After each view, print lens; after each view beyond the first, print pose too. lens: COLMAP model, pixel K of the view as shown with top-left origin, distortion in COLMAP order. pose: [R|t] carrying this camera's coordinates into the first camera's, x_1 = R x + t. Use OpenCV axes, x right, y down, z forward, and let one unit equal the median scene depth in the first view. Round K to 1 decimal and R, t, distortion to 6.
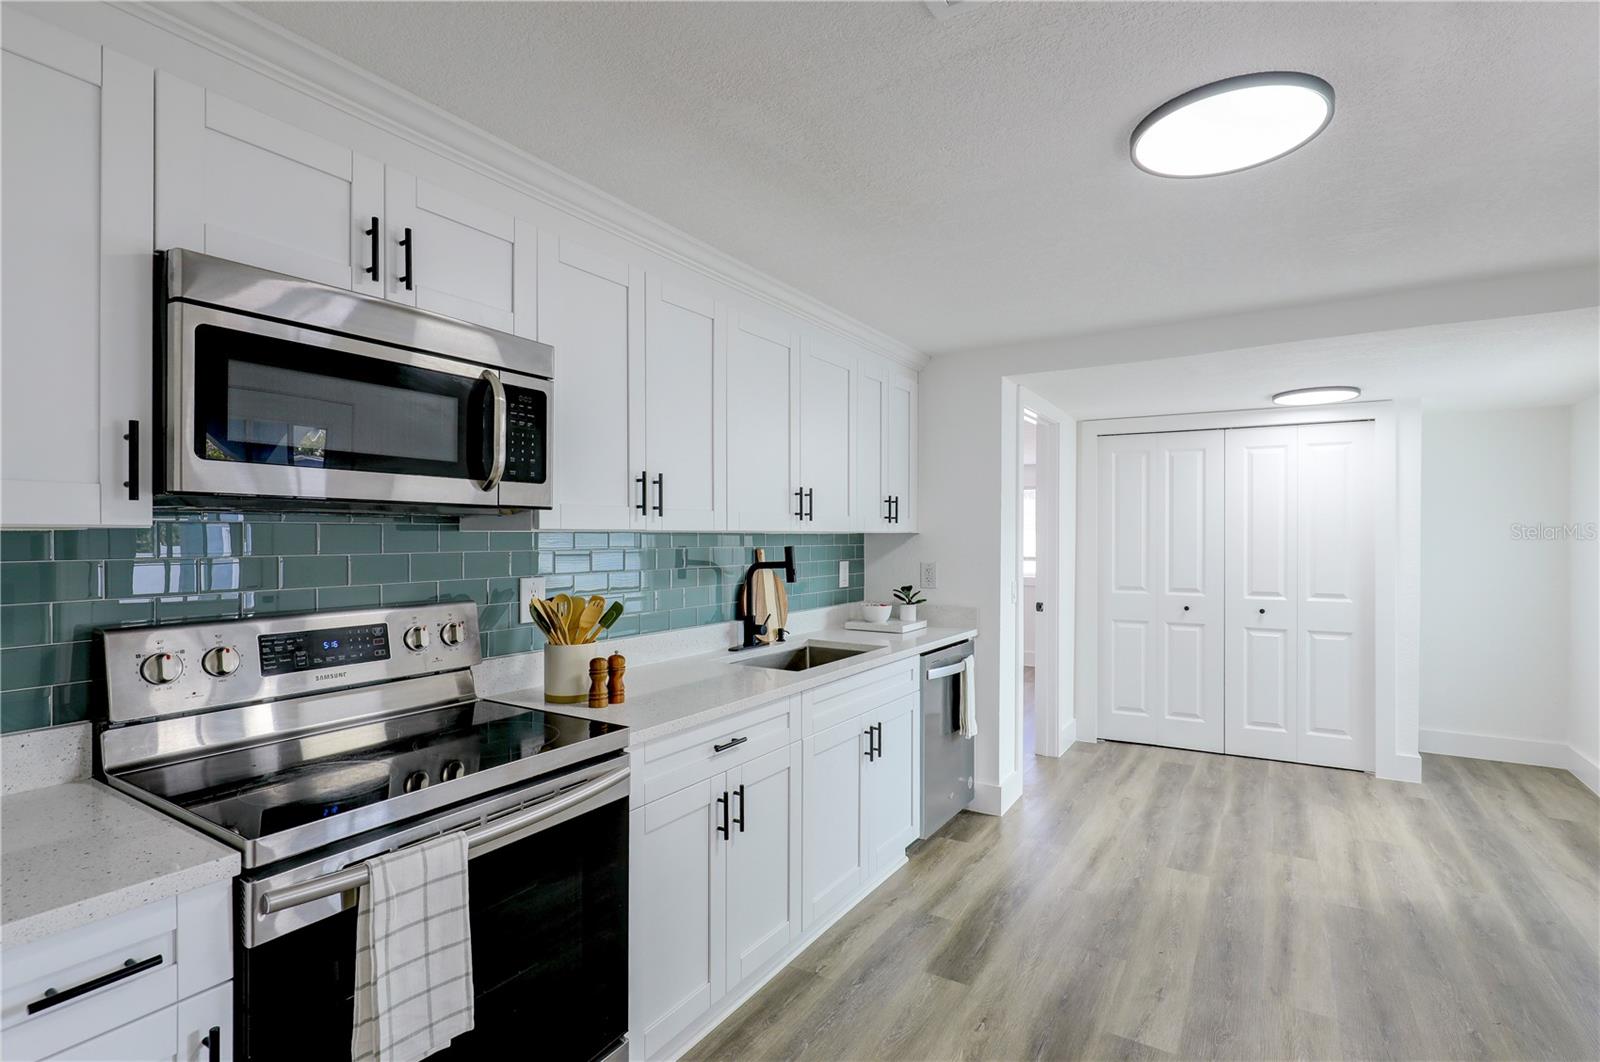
lens RADIAL K [[727.7, 0, 807.3], [0, 727.7, 546.5], [0, 0, 1]] dist [-0.011205, 0.000693]
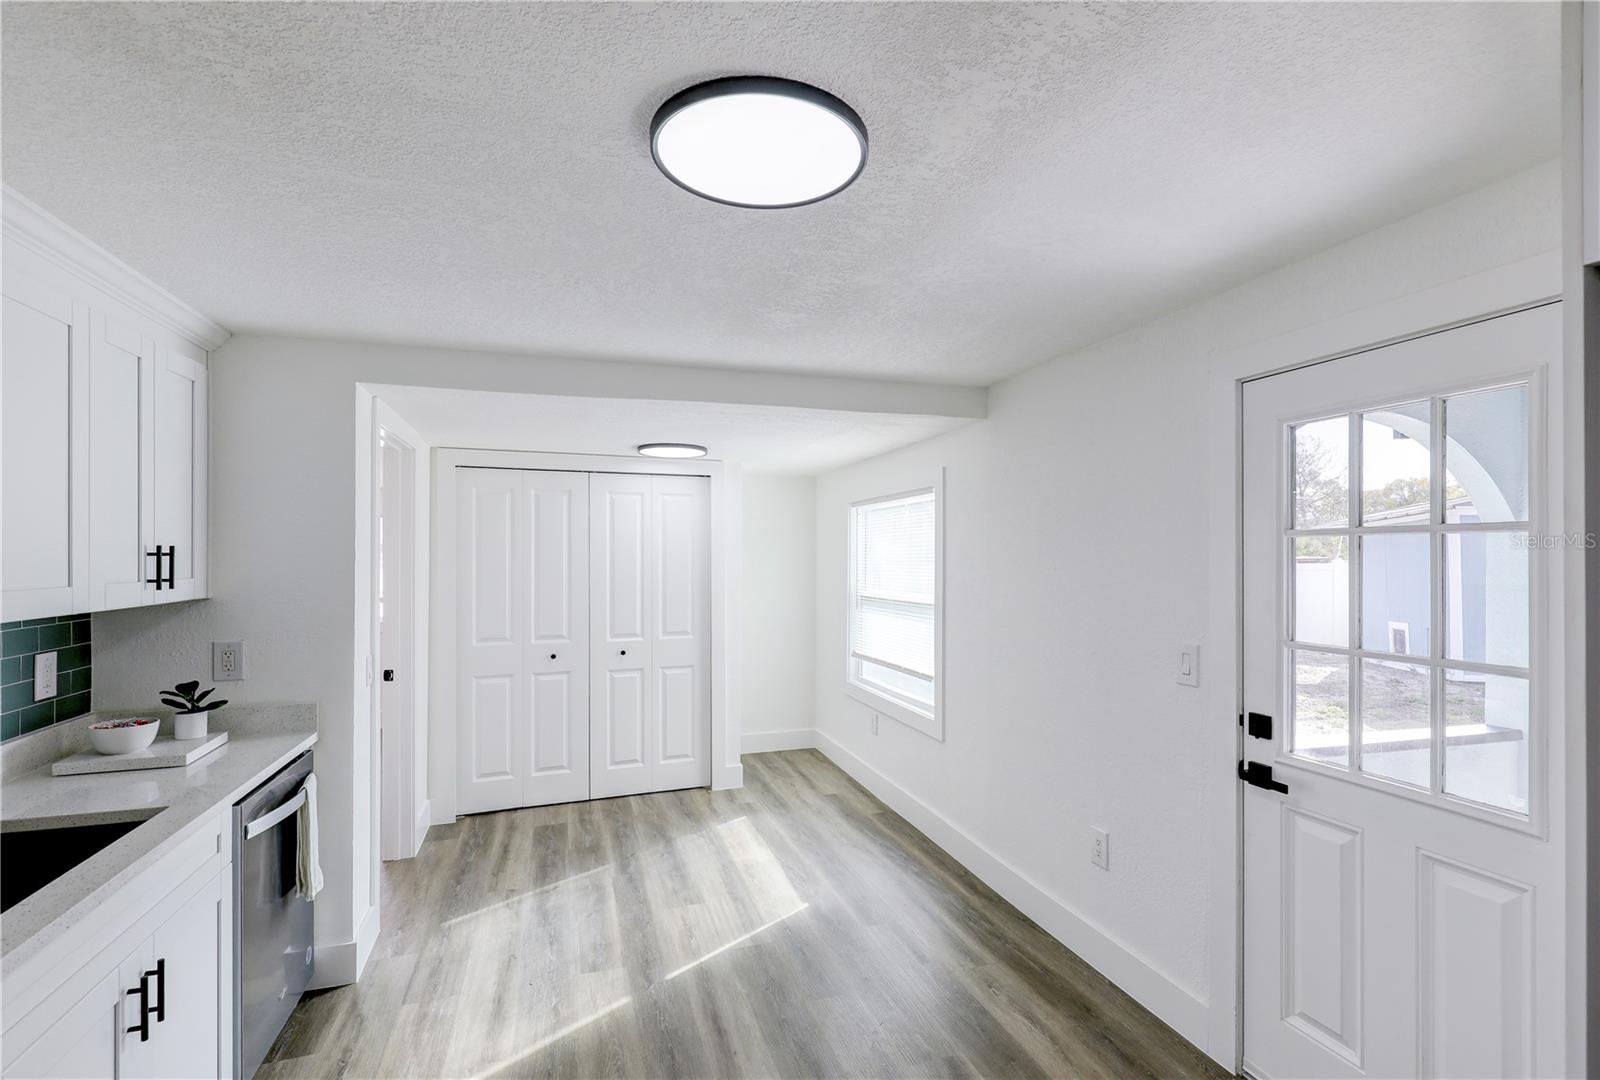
lens RADIAL K [[727.7, 0, 800.7], [0, 727.7, 548.6], [0, 0, 1]] dist [-0.011205, 0.000693]
pose [[0.627991, 0.002401, 0.778217, -0.018439], [0.013871, 0.999802, -0.014277, -0.047615], [-0.778097, 0.019760, 0.627834, 0.187550]]
